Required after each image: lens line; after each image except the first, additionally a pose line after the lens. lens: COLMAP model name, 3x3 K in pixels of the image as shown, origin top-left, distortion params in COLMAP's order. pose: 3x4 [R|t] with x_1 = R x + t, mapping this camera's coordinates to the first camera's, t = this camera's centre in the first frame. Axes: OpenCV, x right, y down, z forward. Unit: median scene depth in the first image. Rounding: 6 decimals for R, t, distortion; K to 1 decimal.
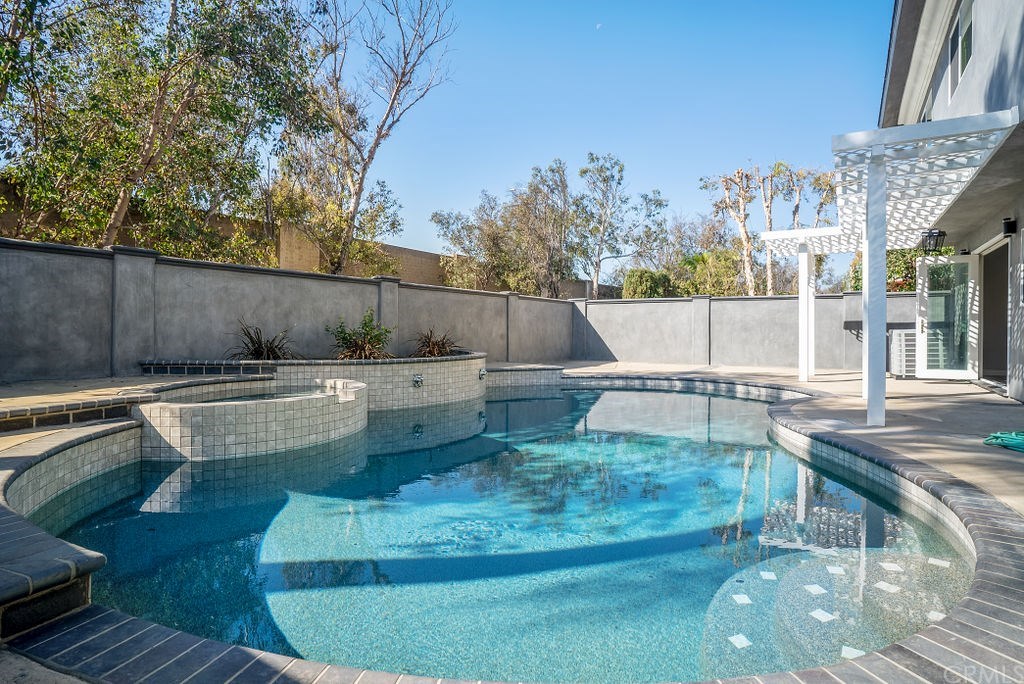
lens RADIAL K [[540.9, 0, 519.3], [0, 540.9, 349.7], [0, 0, 1]] dist [-0.062606, 0.030808]
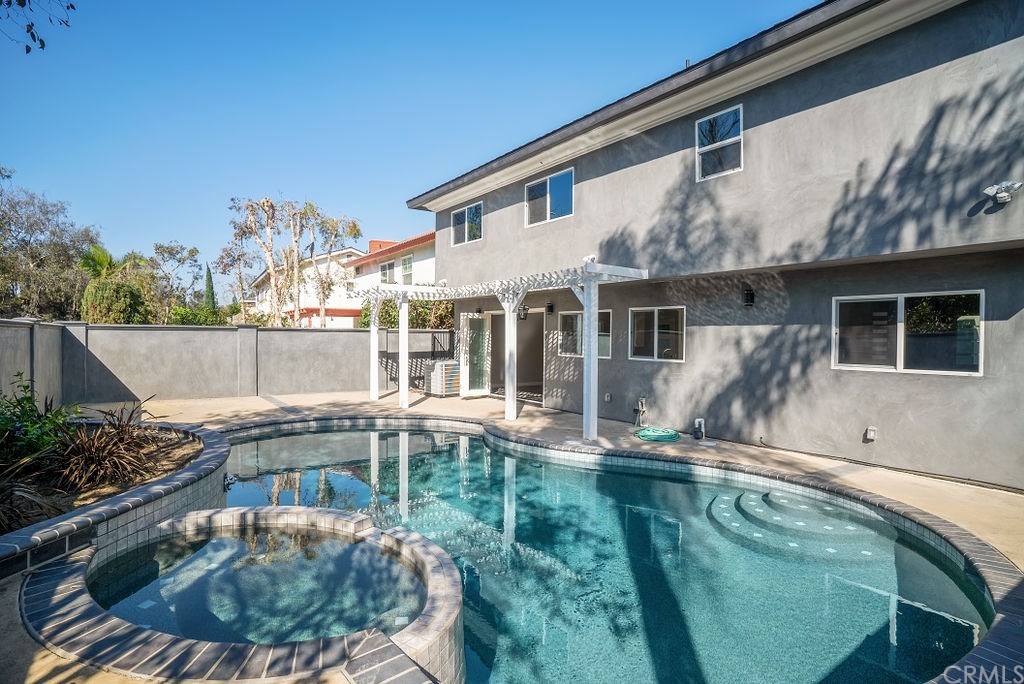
lens RADIAL K [[540.9, 0, 490.8], [0, 540.9, 344.3], [0, 0, 1]] dist [-0.062606, 0.030808]
pose [[0.407776, -0.015253, 0.912954, -0.385128], [0.022503, 0.999725, 0.006651, -0.068333], [-0.912804, 0.017832, 0.408007, 0.237457]]
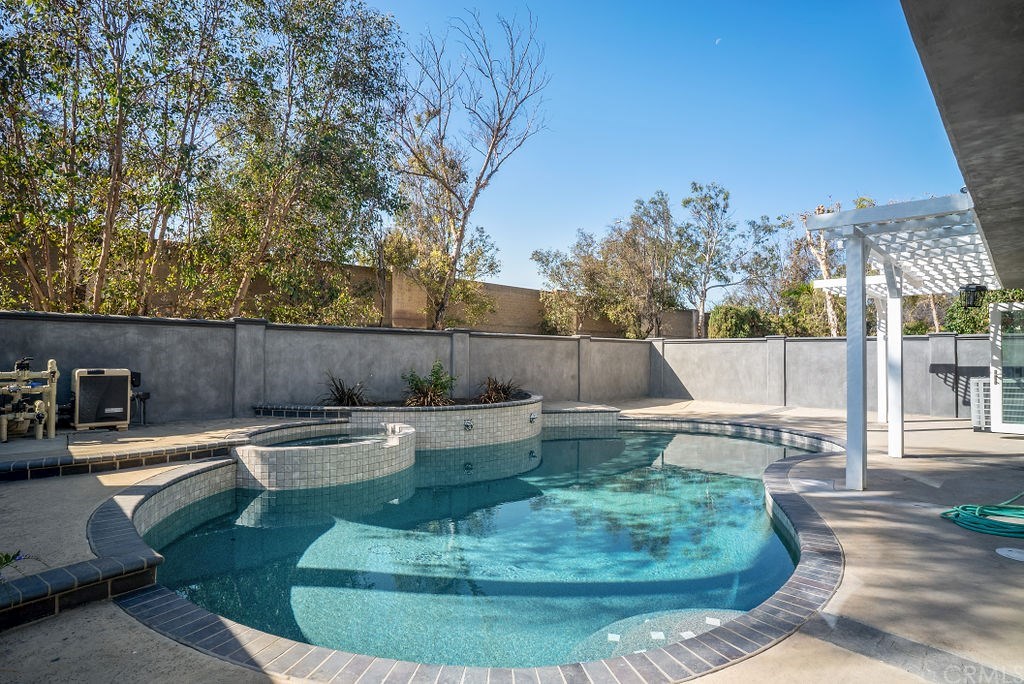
lens RADIAL K [[540.9, 0, 525.0], [0, 540.9, 360.8], [0, 0, 1]] dist [-0.062606, 0.030808]
pose [[0.976592, 0.003065, -0.215078, 0.107141], [-0.007922, 0.999733, -0.021724, -0.033049], [0.214954, 0.022919, 0.976355, -0.067366]]
